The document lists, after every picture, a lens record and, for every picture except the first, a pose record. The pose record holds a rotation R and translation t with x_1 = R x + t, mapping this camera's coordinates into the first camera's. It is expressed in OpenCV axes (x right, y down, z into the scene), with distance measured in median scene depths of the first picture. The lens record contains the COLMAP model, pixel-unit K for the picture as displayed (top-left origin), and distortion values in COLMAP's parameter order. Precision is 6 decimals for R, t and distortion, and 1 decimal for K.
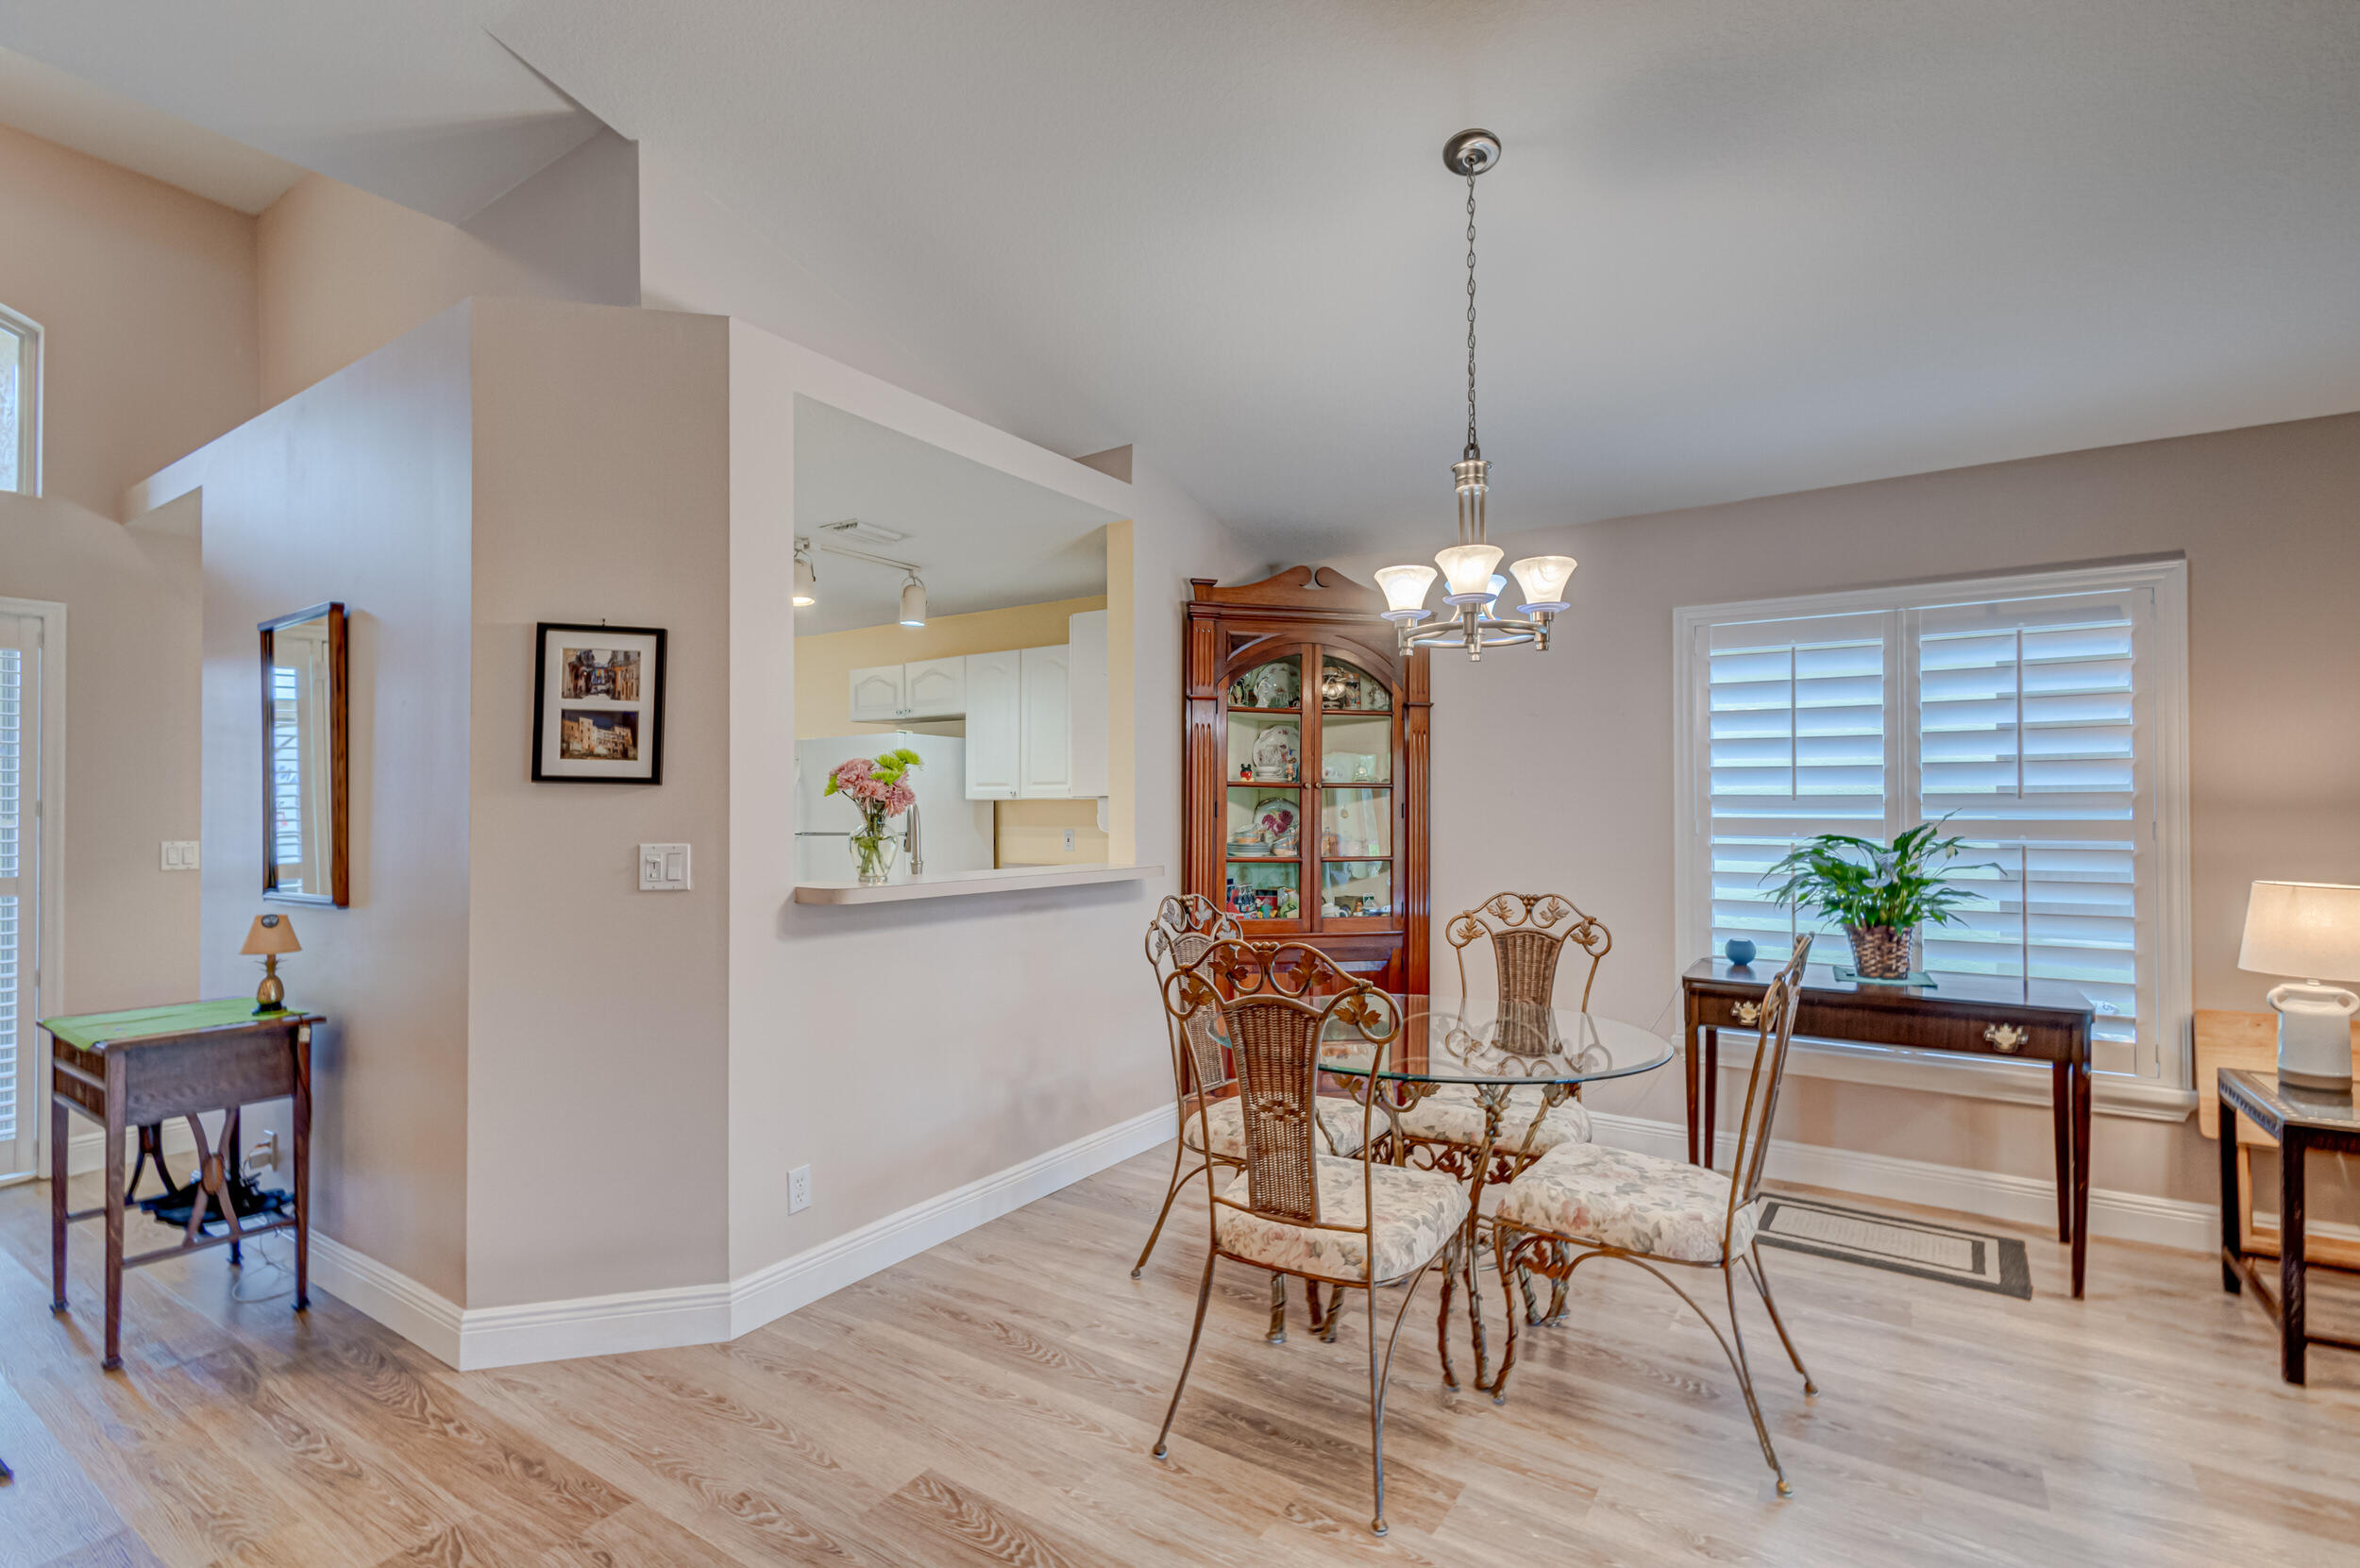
lens RADIAL K [[1079.8, 0, 1180.0], [0, 1079.8, 784.0], [0, 0, 1]] dist [0.004251, 0.000232]
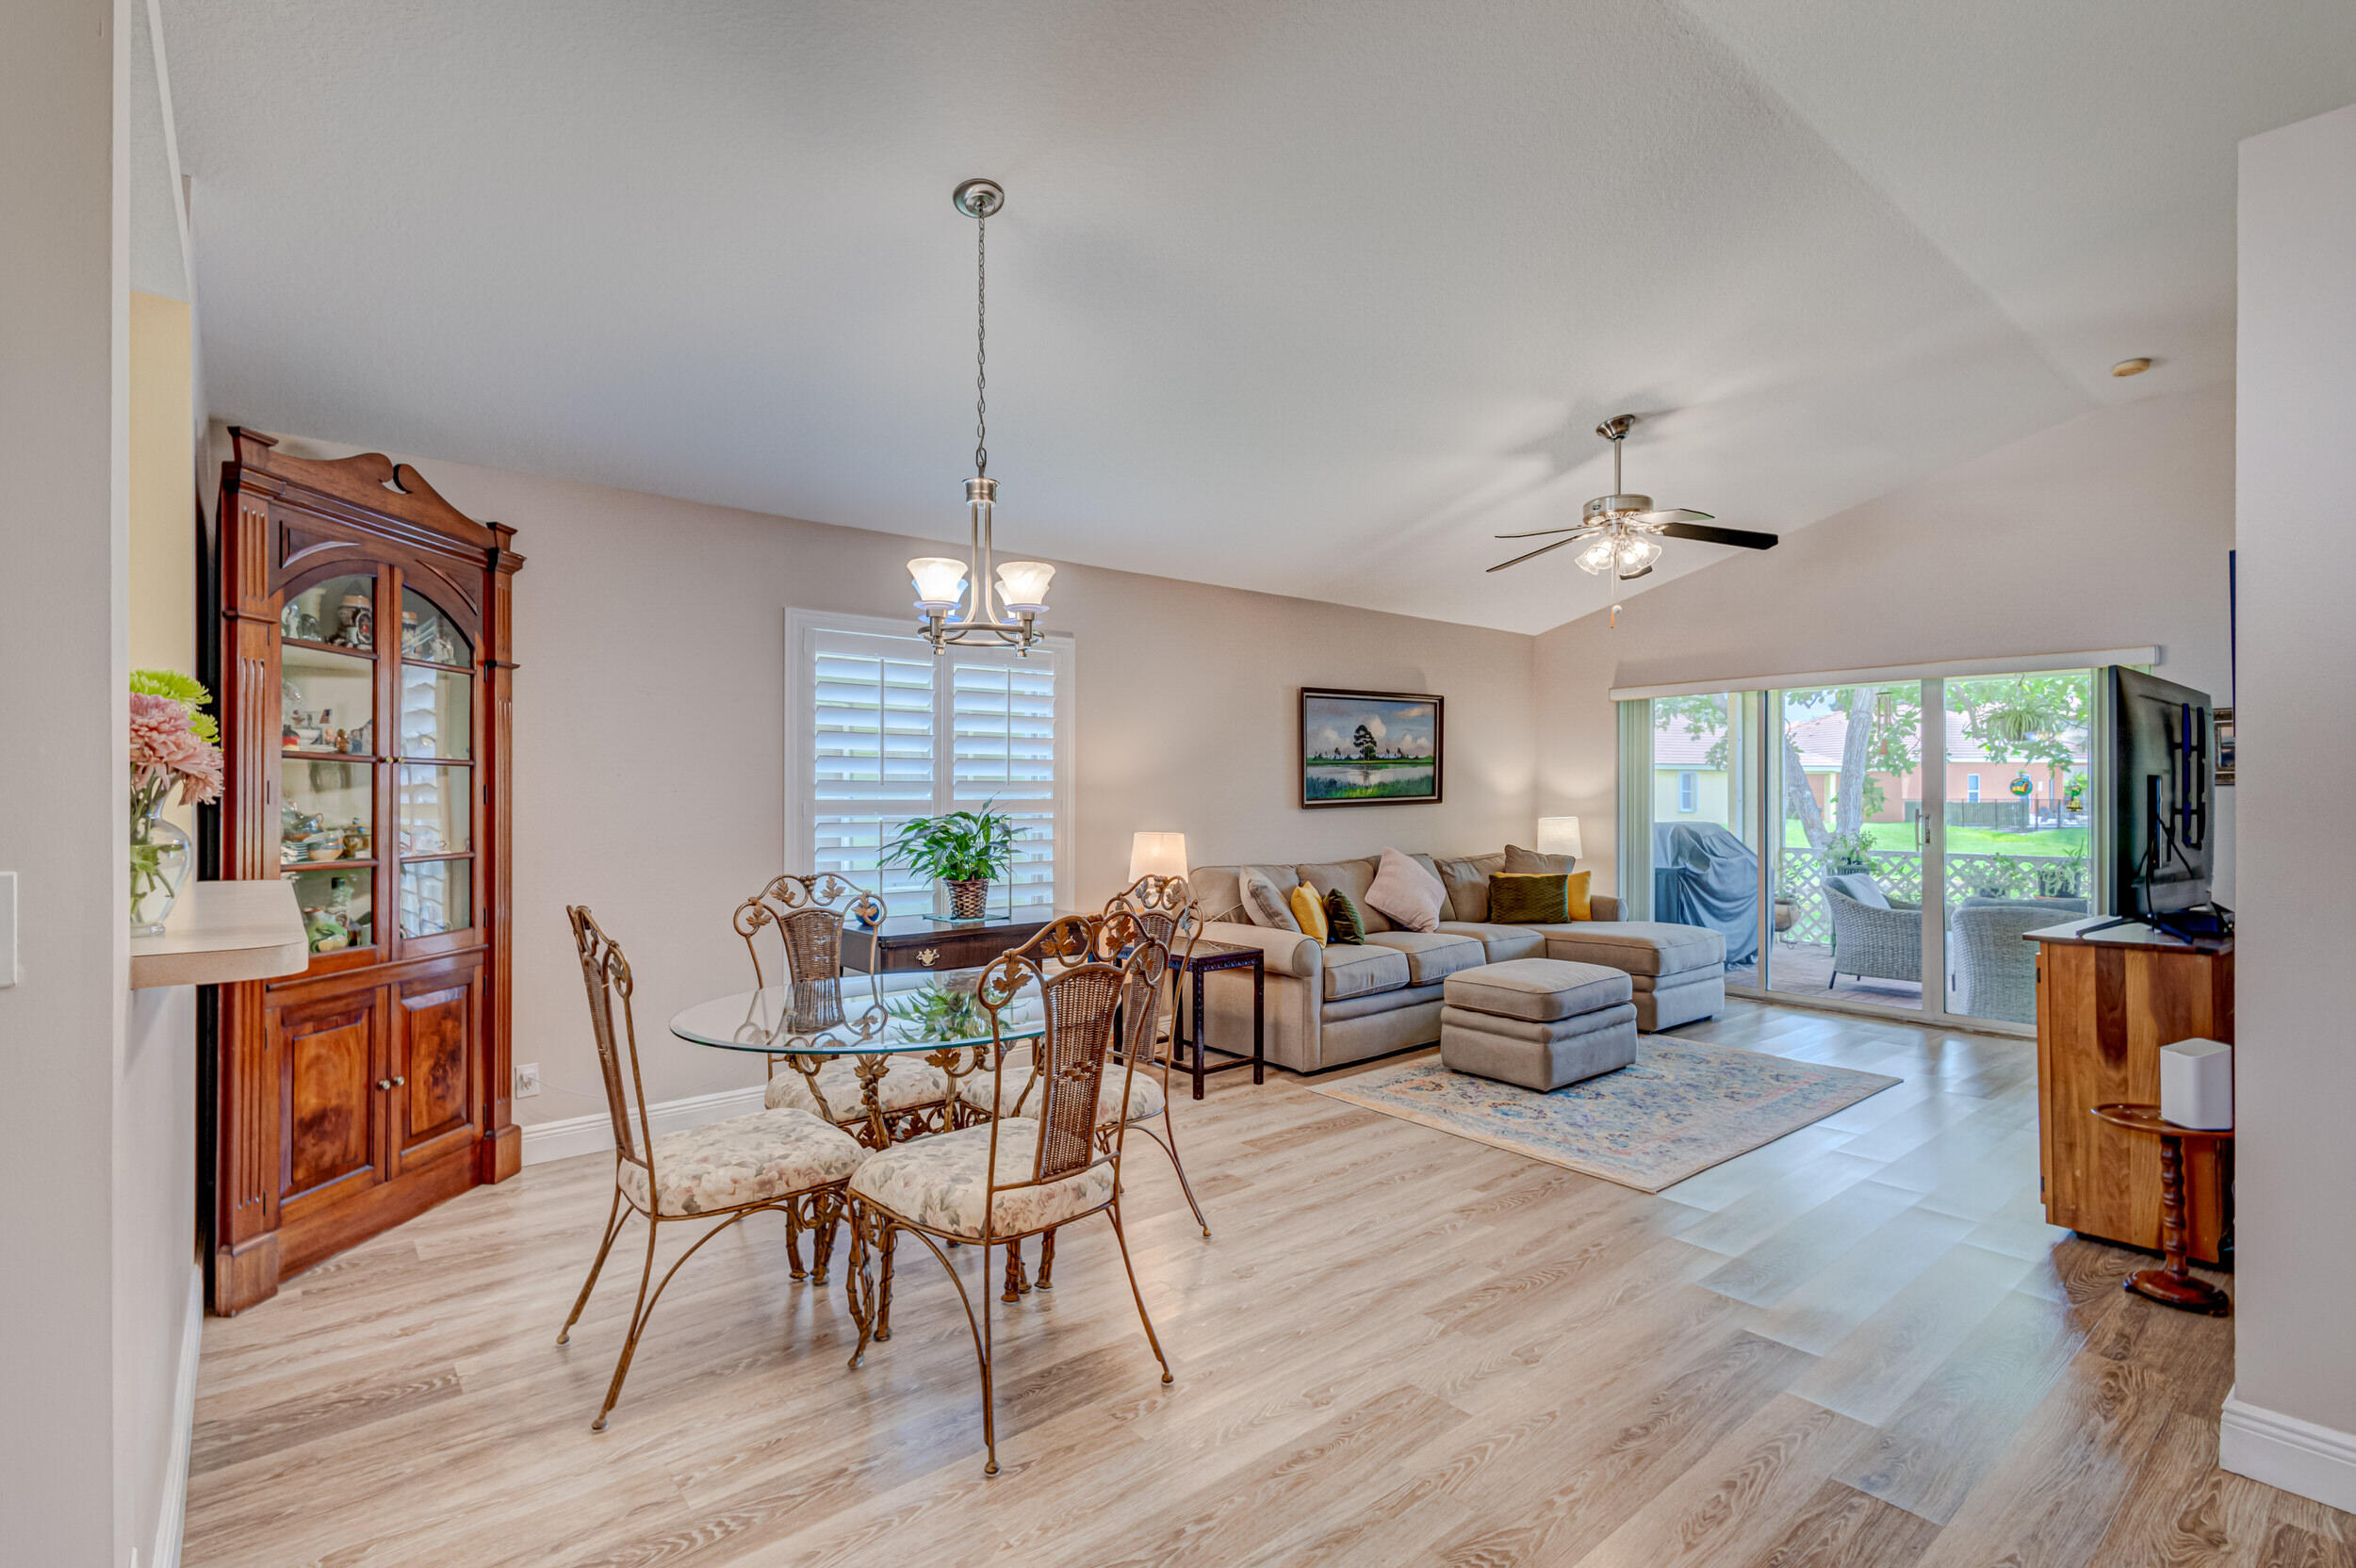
lens RADIAL K [[1077.9, 0, 1174.3], [0, 1077.9, 783.8], [0, 0, 1]] dist [0.014383, -0.001952]
pose [[0.287406, 0.007268, 0.957781, -0.558338], [-0.022326, 0.999750, -0.000887, 0.008545], [-0.957549, -0.021129, 0.287496, 0.369577]]
